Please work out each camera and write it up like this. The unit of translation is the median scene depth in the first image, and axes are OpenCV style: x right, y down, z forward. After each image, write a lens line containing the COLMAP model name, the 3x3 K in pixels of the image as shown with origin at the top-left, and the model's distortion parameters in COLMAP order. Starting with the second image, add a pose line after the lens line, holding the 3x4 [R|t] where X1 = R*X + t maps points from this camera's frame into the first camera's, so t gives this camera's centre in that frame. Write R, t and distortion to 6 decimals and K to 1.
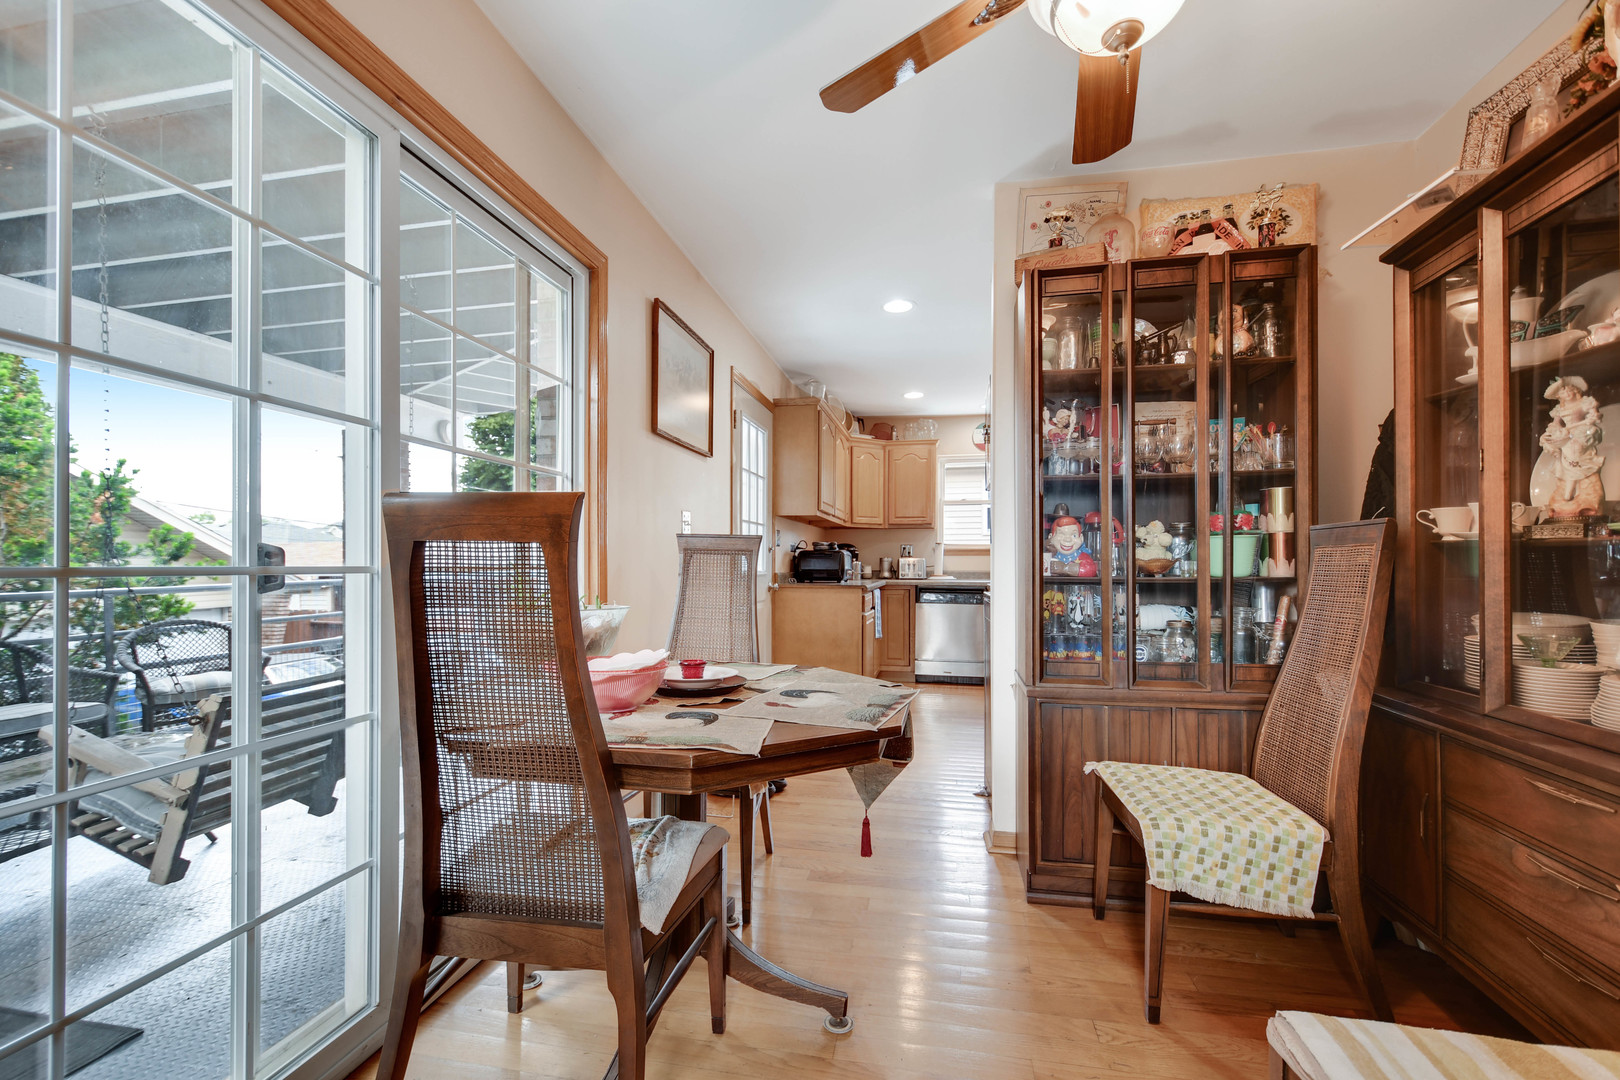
lens RADIAL K [[725.8, 0, 803.2], [0, 725.8, 561.0], [0, 0, 1]] dist [-0.000643, -0.018896]
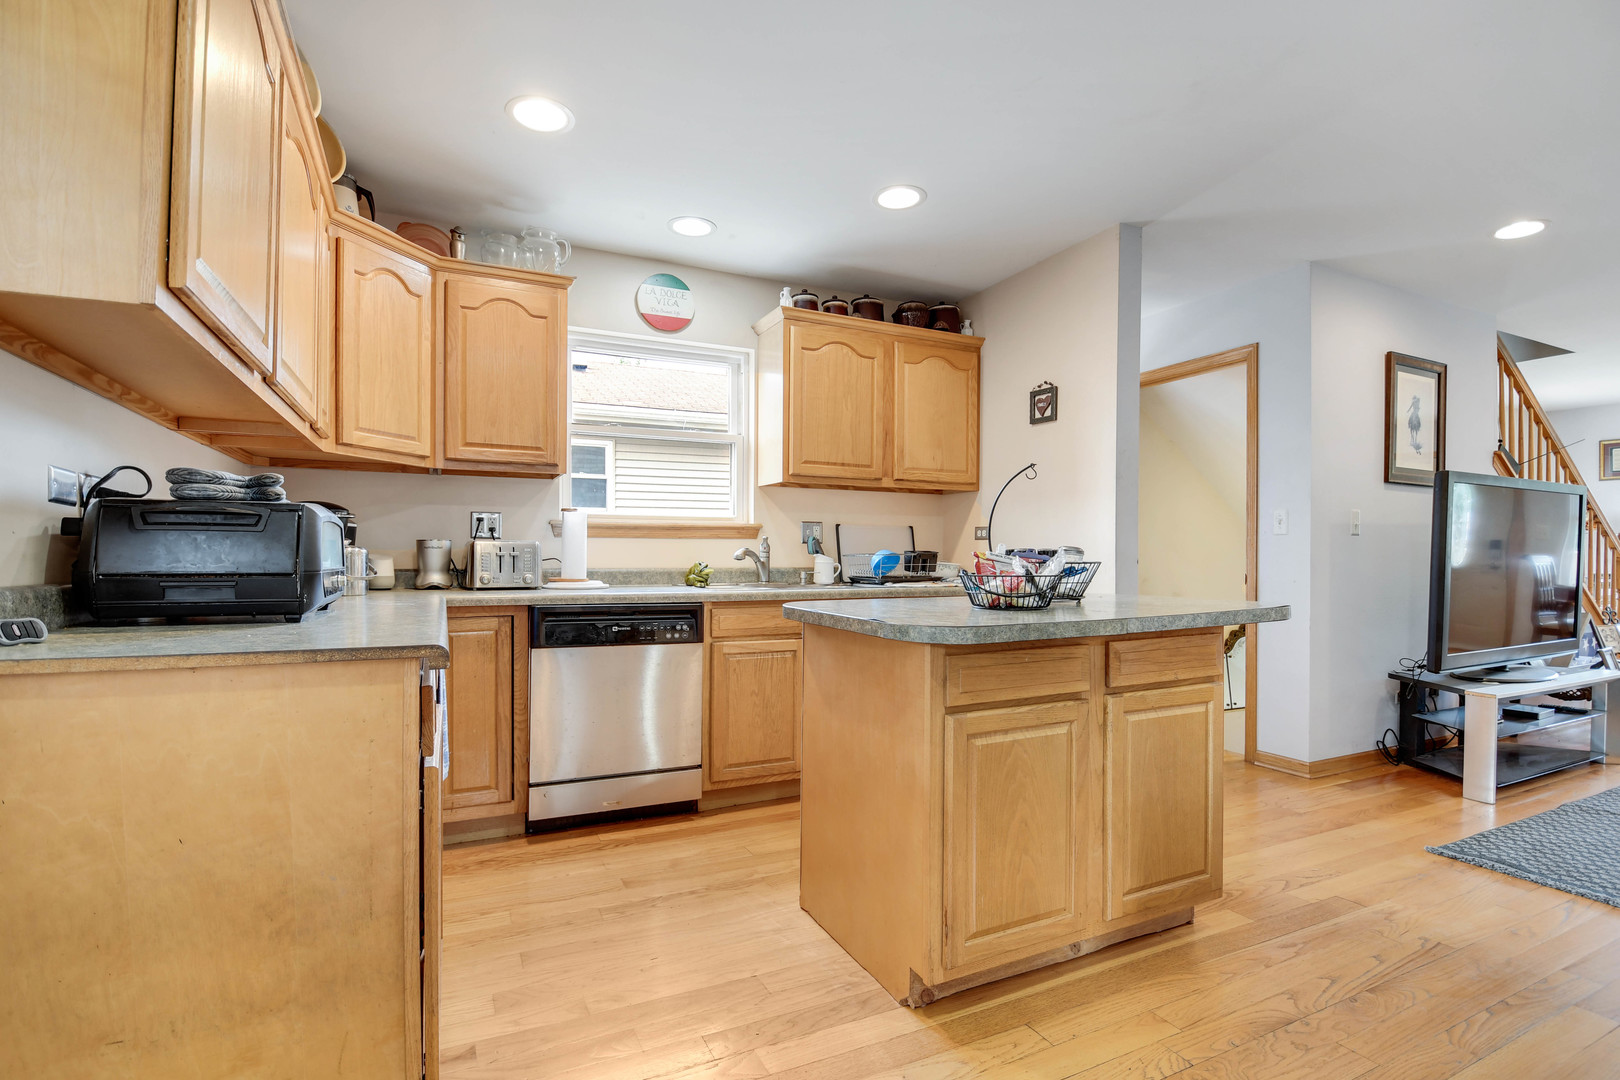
lens RADIAL K [[717.9, 0, 813.0], [0, 717.9, 562.9], [0, 0, 1]] dist [0.000162, 0.000011]
pose [[0.786783, -0.004798, 0.617211, 0.028973], [-0.003206, 0.999925, 0.011860, 0.003435], [-0.617222, -0.011310, 0.786708, 0.548123]]
